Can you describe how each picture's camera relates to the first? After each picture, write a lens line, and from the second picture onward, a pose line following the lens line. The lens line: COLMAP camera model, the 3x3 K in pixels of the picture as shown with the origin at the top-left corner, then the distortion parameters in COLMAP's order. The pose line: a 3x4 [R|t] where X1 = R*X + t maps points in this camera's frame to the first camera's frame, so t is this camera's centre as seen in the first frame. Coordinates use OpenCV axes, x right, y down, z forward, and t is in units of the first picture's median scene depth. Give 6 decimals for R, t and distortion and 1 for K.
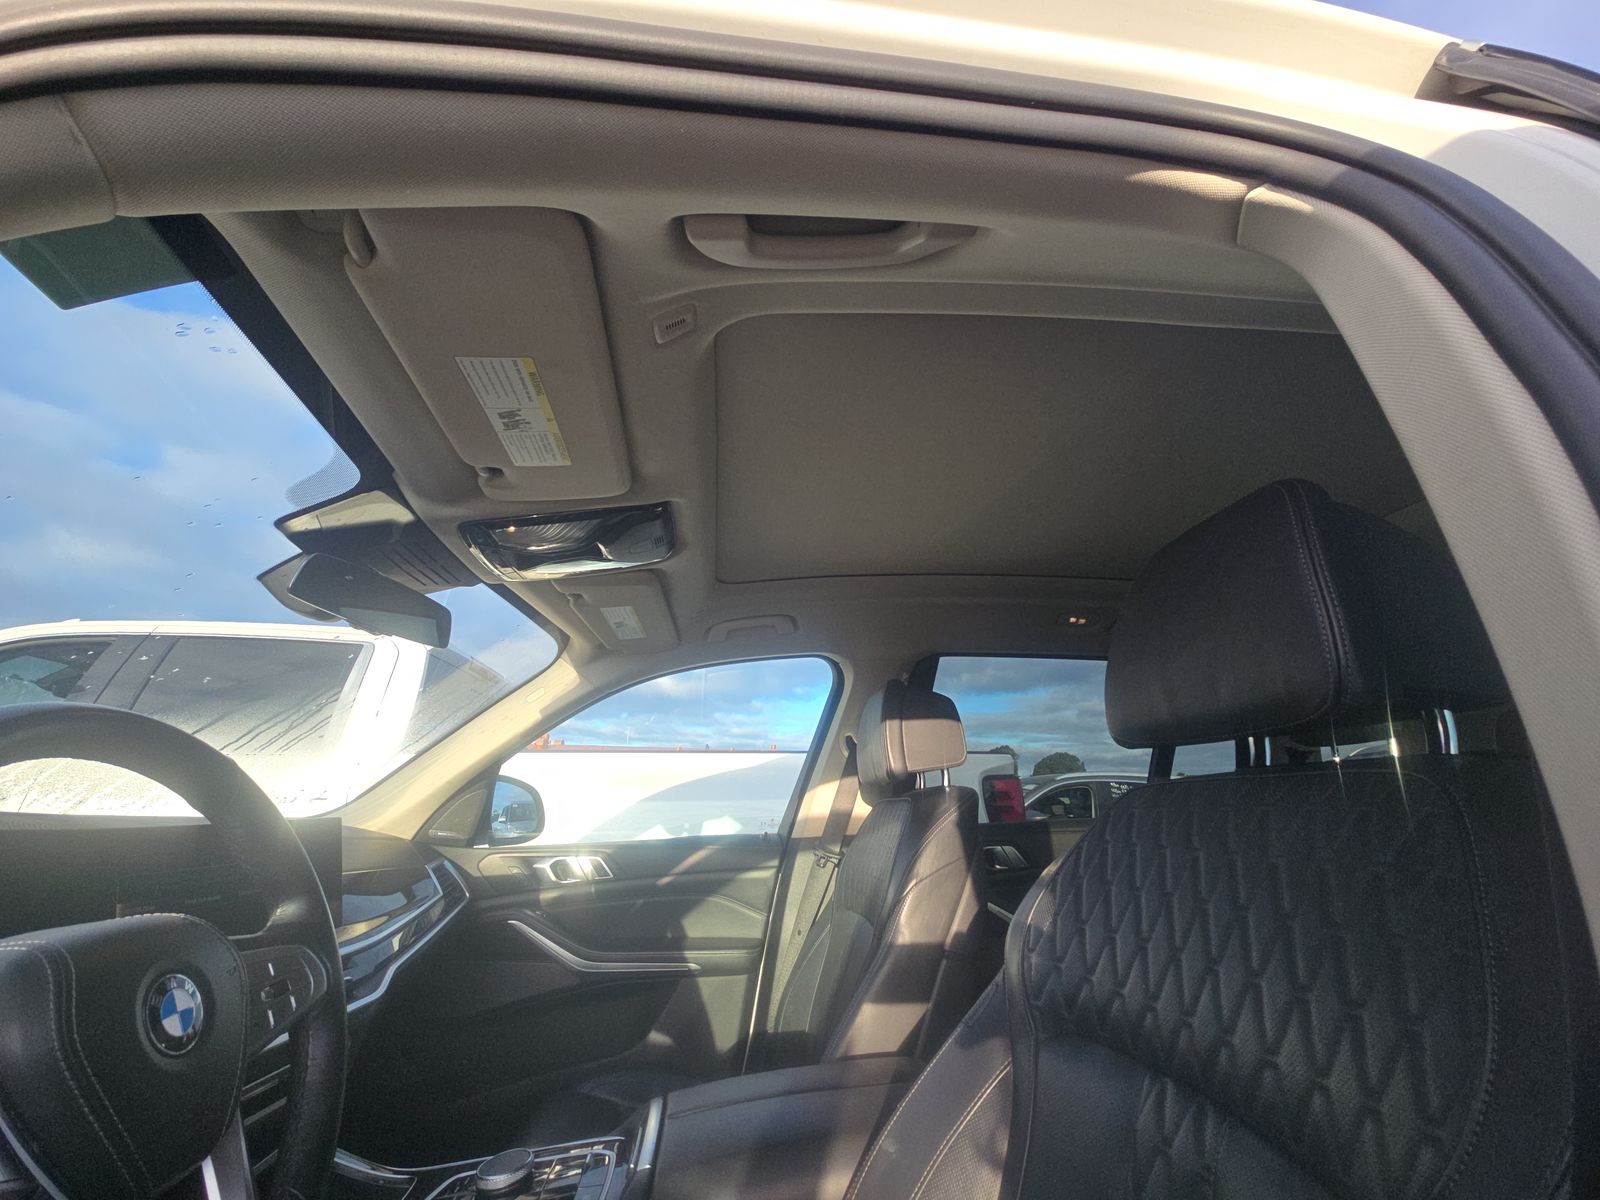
lens RADIAL K [[636.9, 0, 800.0], [0, 636.9, 600.0], [0, 0, 1]] dist [-0.000109, 0.000052]
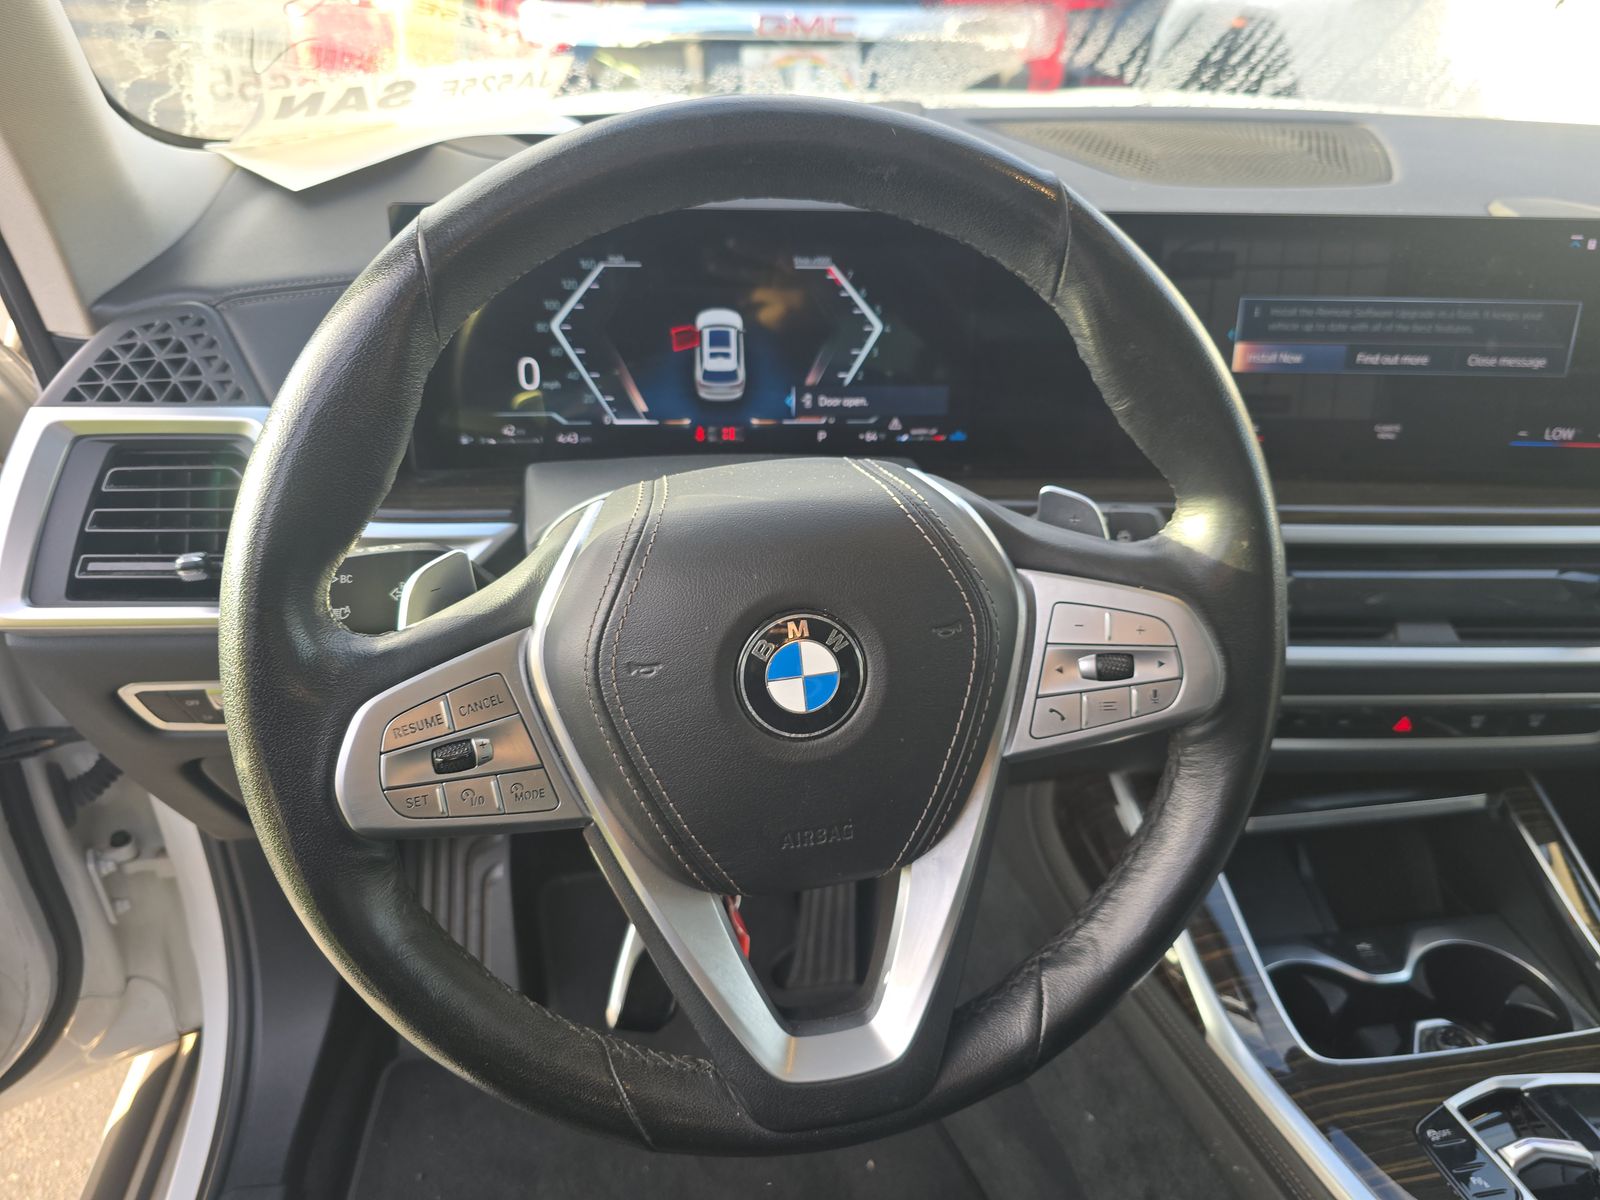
lens RADIAL K [[1084.9, 0, 800.0], [0, 1084.9, 600.0], [0, 0, 1]] dist [0.035892, -0.040348]
pose [[0.034345, 0.519990, -0.853482, -0.029613], [0.281492, 0.814379, 0.507494, 0.013490], [0.958949, -0.257678, -0.118403, 0.279815]]
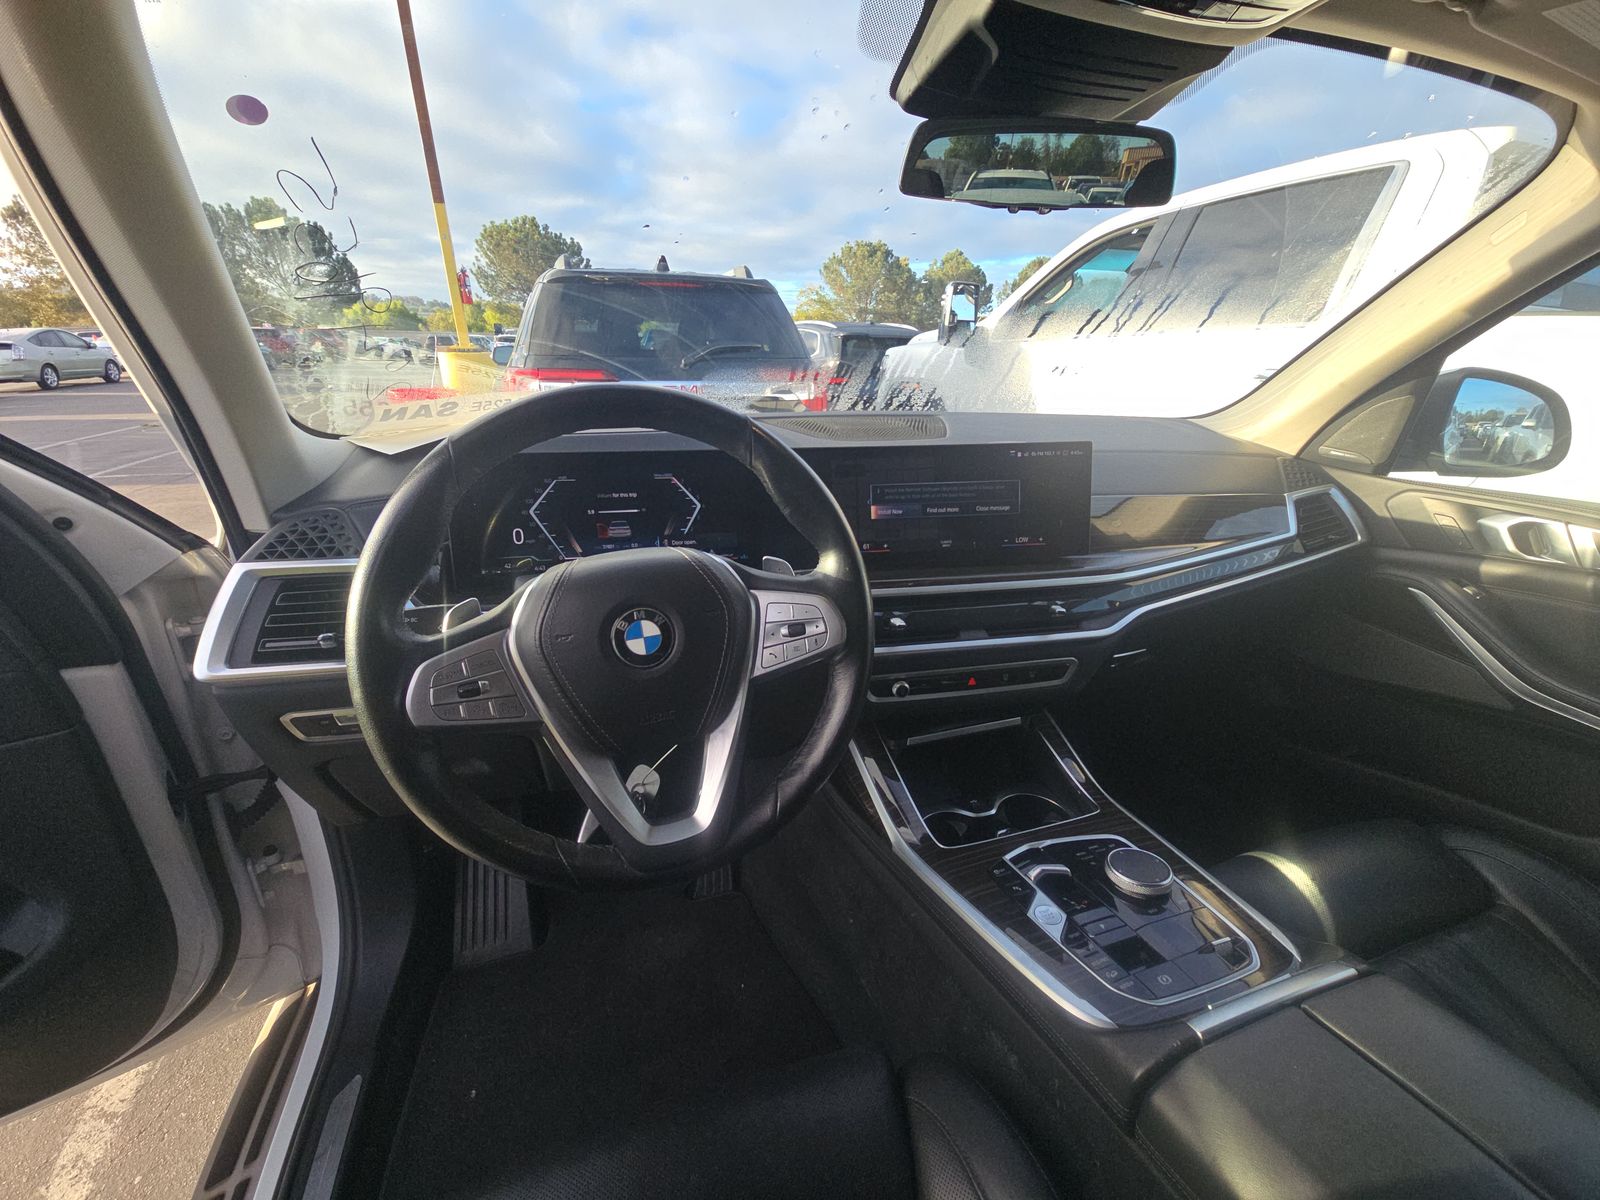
lens RADIAL K [[636.9, 0, 800.0], [0, 636.9, 600.0], [0, 0, 1]] dist [-0.000109, 0.000052]
pose [[0.192391, 0.358986, -0.913299, 0.059706], [0.286528, 0.869580, 0.402160, 0.036941], [0.938556, -0.339057, 0.064440, 0.304579]]
